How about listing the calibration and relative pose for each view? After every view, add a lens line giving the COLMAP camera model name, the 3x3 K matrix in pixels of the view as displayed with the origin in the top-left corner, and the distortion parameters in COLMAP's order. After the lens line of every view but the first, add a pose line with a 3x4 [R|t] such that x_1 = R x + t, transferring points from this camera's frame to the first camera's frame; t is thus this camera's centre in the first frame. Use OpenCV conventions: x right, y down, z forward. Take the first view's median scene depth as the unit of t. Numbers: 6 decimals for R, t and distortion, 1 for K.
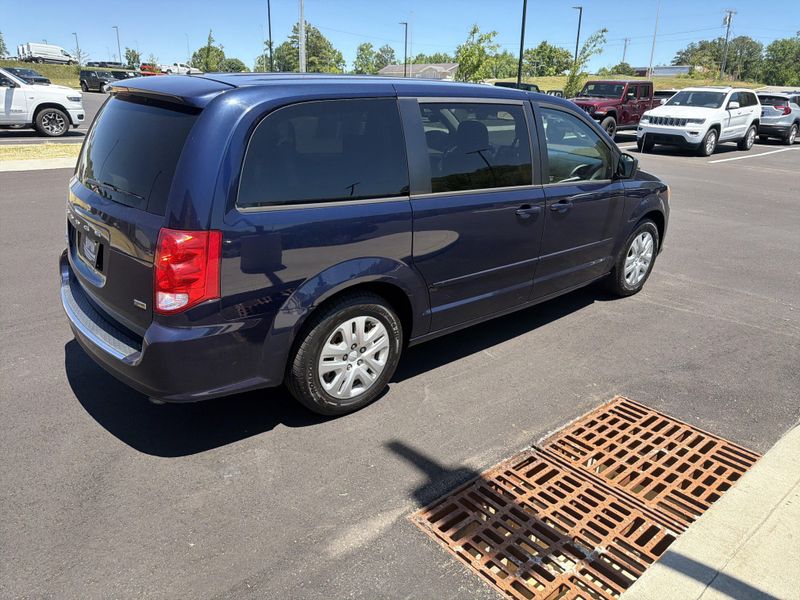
lens RADIAL K [[572.0, 0, 400.1], [0, 572.0, 297.4], [0, 0, 1]] dist [0.021577, -0.025273]
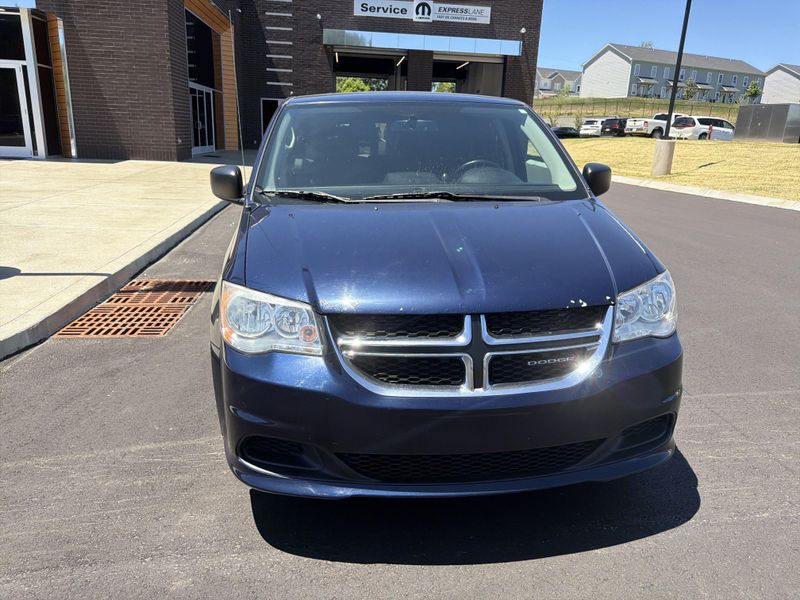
lens RADIAL K [[572.0, 0, 404.4], [0, 572.0, 296.8], [0, 0, 1]] dist [0.021577, -0.025273]
pose [[-0.572935, 0.184052, -0.798668, 1.123833], [-0.312176, 0.852001, 0.420286, -0.618620], [0.757820, 0.490121, -0.430685, 2.003341]]
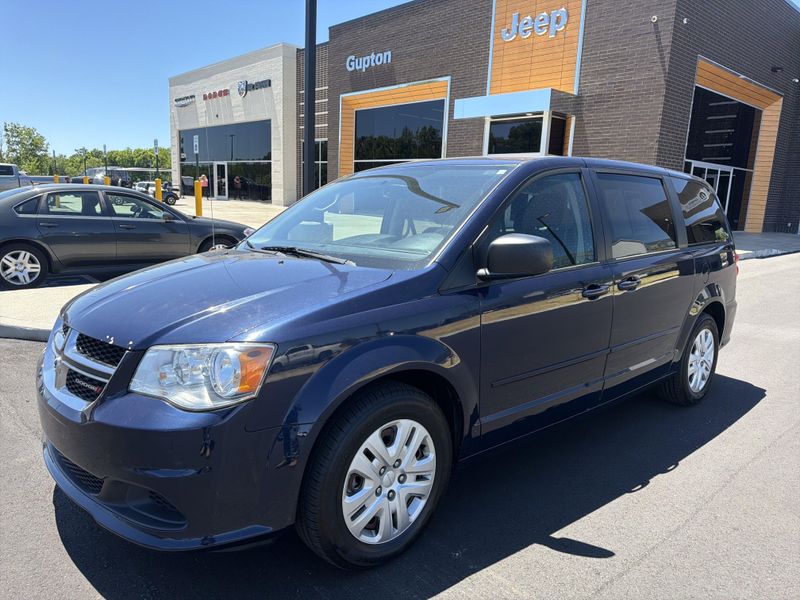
lens RADIAL K [[572.0, 0, 397.6], [0, 572.0, 298.4], [0, 0, 1]] dist [0.021577, -0.025273]
pose [[-0.998107, -0.057506, -0.021825, 0.278252], [-0.060798, 0.868575, 0.491814, -0.783271], [-0.009326, 0.492209, -0.870427, 2.398526]]
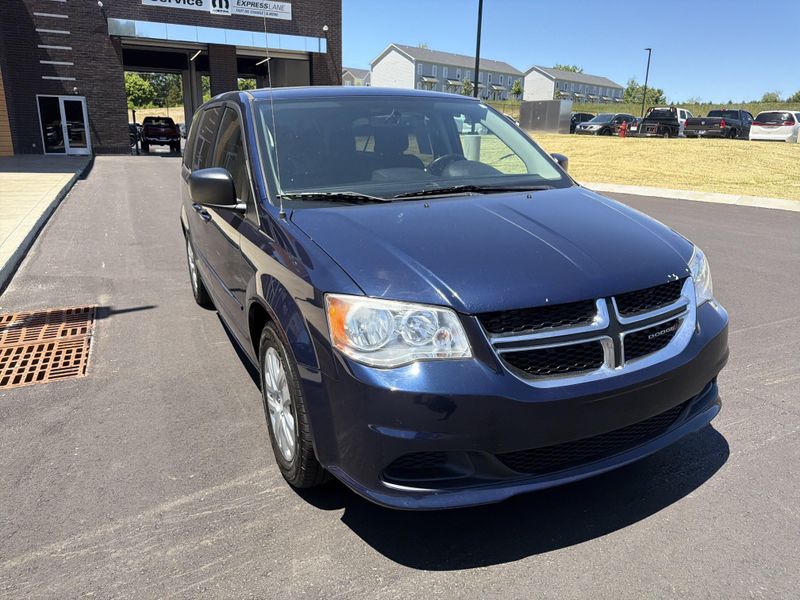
lens RADIAL K [[572.0, 0, 403.0], [0, 572.0, 292.9], [0, 0, 1]] dist [0.021577, -0.025273]
pose [[-0.264853, 0.229918, -0.936478, 1.244078], [-0.334261, 0.889056, 0.312810, -0.510159], [0.904501, 0.395877, -0.158617, 1.729339]]
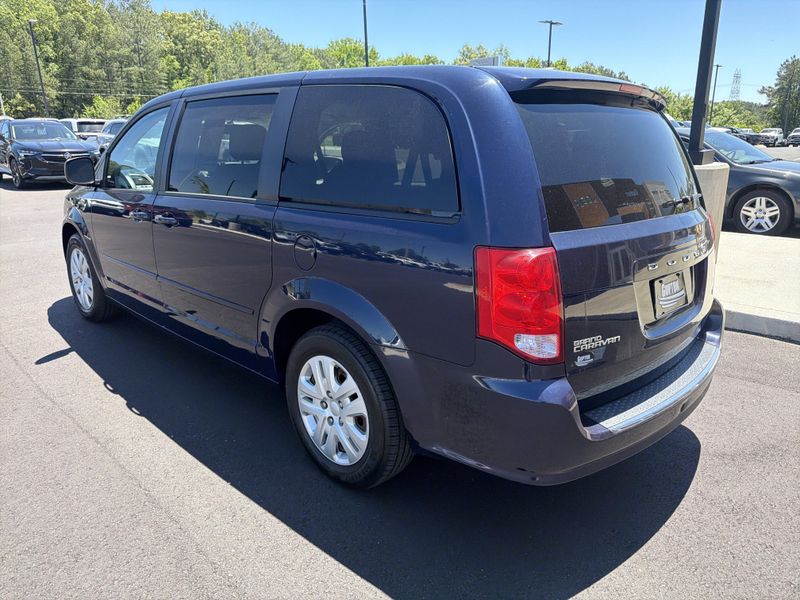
lens RADIAL K [[572.0, 0, 401.1], [0, 572.0, 295.6], [0, 0, 1]] dist [0.021577, -0.025273]
pose [[-0.070658, -0.298667, 0.951738, -1.110653], [0.339017, 0.890137, 0.304505, -0.388649], [-0.938123, 0.344171, 0.038358, 1.164872]]
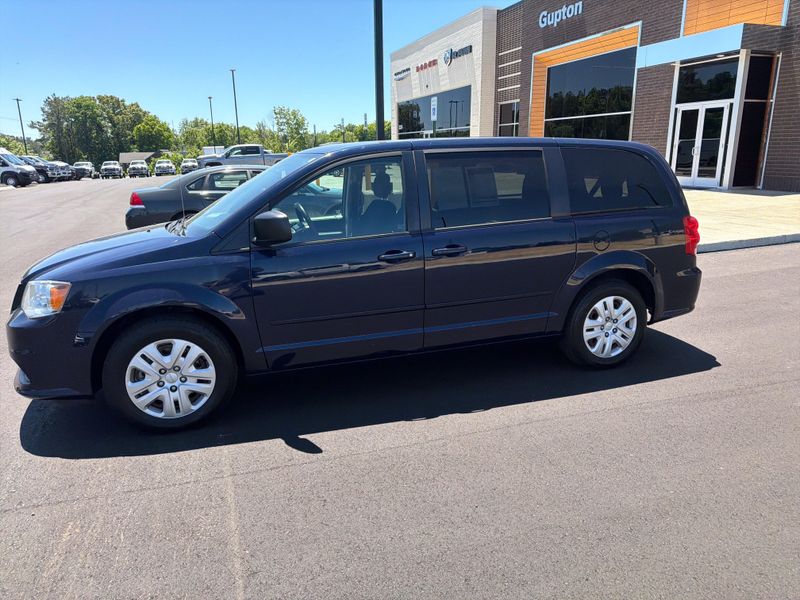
lens RADIAL K [[572.0, 0, 402.9], [0, 572.0, 296.9], [0, 0, 1]] dist [0.021577, -0.025273]
pose [[-0.927068, -0.101268, 0.360957, -0.472173], [0.116386, 0.837506, 0.533889, -0.880607], [-0.356370, 0.536962, -0.764639, 2.469687]]
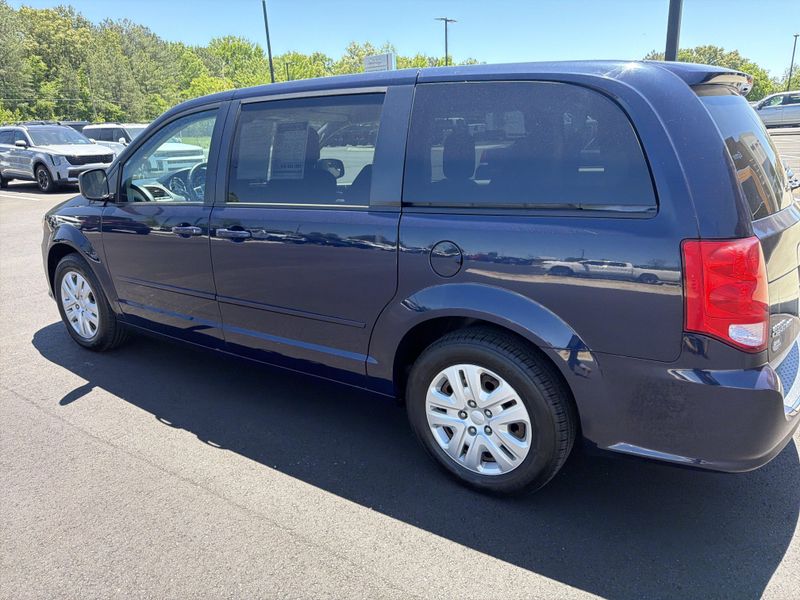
lens RADIAL K [[572.0, 0, 396.5], [0, 572.0, 297.6], [0, 0, 1]] dist [0.021577, -0.025273]
pose [[-0.244185, -0.292791, 0.924471, -1.035514], [0.352368, 0.861376, 0.365881, -0.489105], [-0.903444, 0.415097, -0.107165, 1.430554]]
